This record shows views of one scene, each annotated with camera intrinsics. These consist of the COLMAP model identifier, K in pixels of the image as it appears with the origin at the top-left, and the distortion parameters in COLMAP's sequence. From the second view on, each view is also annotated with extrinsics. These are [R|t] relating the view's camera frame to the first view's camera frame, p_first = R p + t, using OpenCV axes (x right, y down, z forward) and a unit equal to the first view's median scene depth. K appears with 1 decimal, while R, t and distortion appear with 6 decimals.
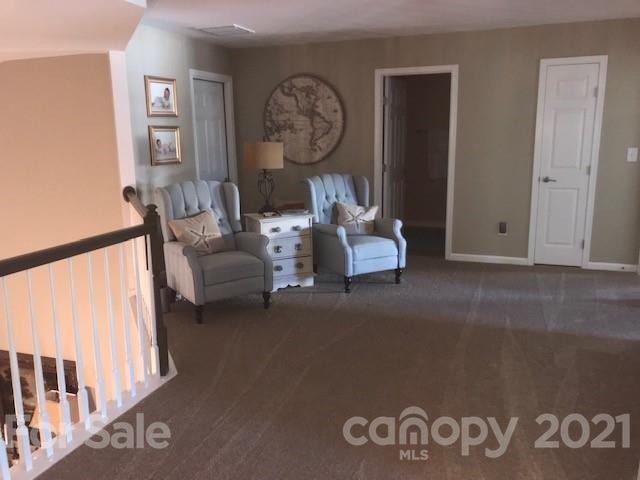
lens RADIAL K [[525.0, 0, 318.4], [0, 525.0, 231.7], [0, 0, 1]] dist [0.060166, -0.080967]
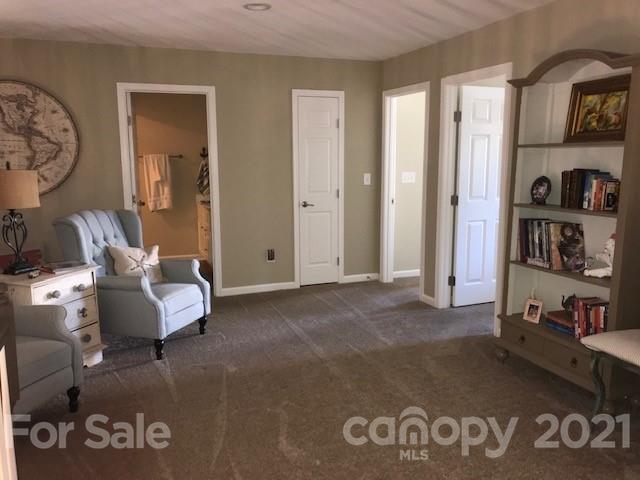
lens RADIAL K [[525.0, 0, 318.4], [0, 525.0, 231.7], [0, 0, 1]] dist [0.060166, -0.080967]
pose [[0.750760, -0.086193, 0.654927, -0.237102], [0.121083, 0.992609, -0.008165, -0.033319], [-0.649383, 0.085431, 0.755648, 0.207488]]
